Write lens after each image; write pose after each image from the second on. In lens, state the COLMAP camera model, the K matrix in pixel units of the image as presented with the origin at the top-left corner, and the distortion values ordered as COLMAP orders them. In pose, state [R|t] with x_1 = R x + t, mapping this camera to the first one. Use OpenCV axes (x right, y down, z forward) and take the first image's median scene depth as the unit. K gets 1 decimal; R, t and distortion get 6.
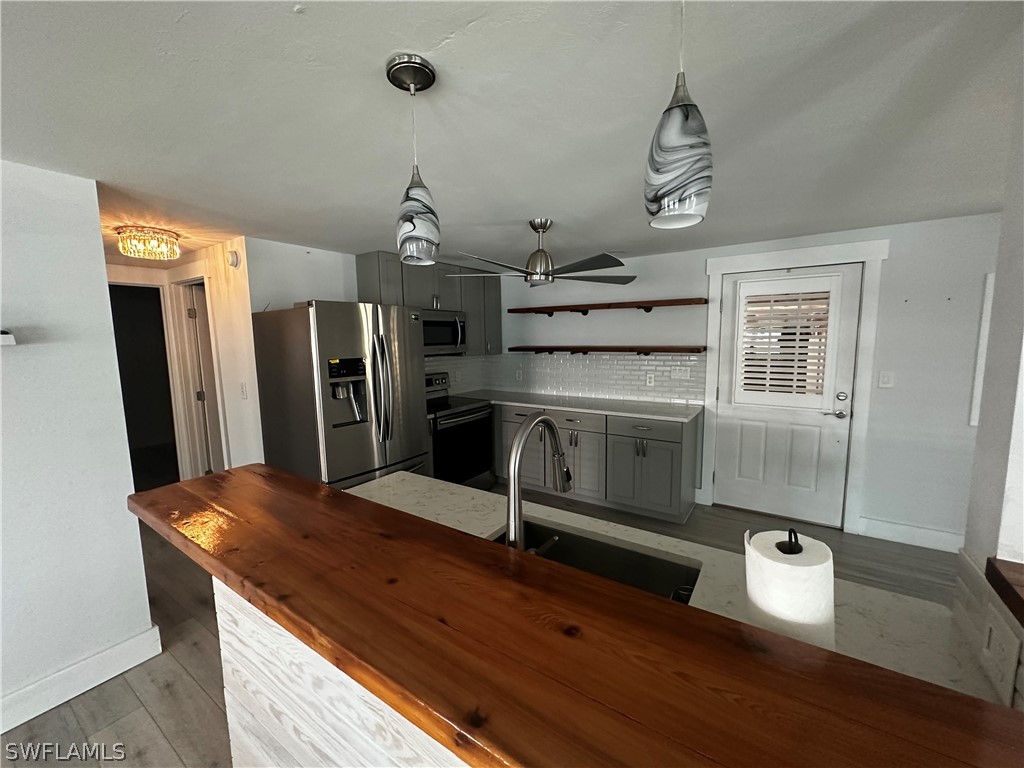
lens RADIAL K [[409.4, 0, 511.1], [0, 409.4, 384.9], [0, 0, 1]] dist [-0.000636, -0.000868]
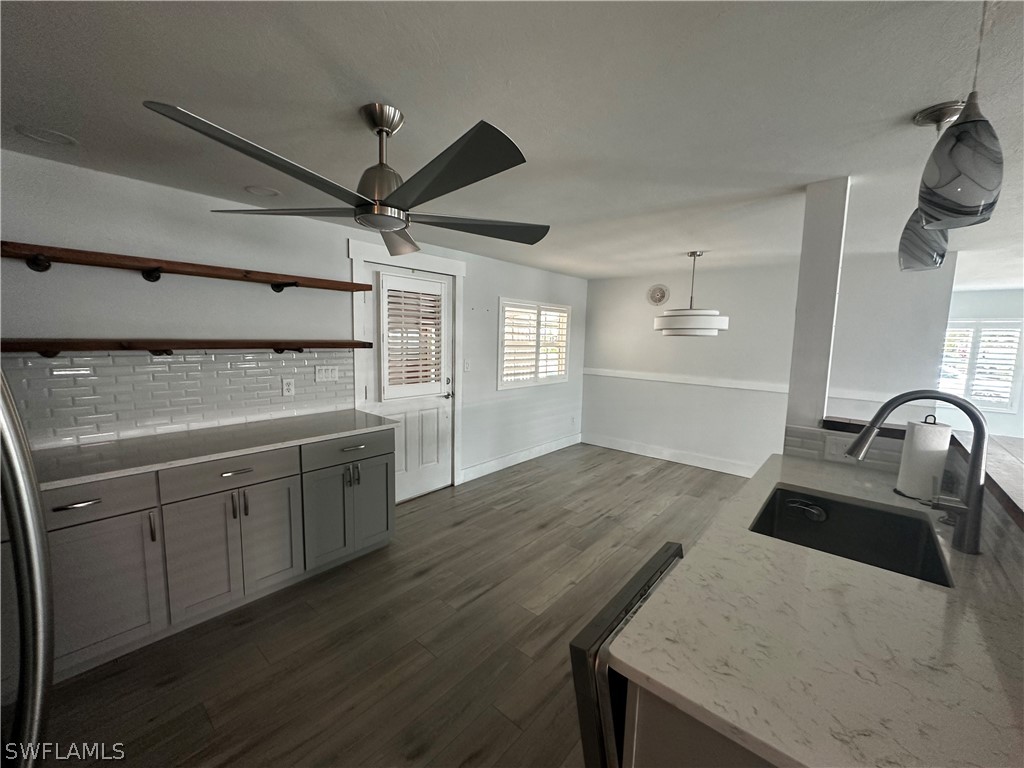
lens RADIAL K [[409.4, 0, 510.7], [0, 409.4, 383.6], [0, 0, 1]] dist [-0.000636, -0.000868]
pose [[0.115715, -0.097860, 0.988450, -0.386460], [0.095288, 0.991639, 0.087020, -0.051805], [-0.988701, 0.084118, 0.124073, 0.620262]]
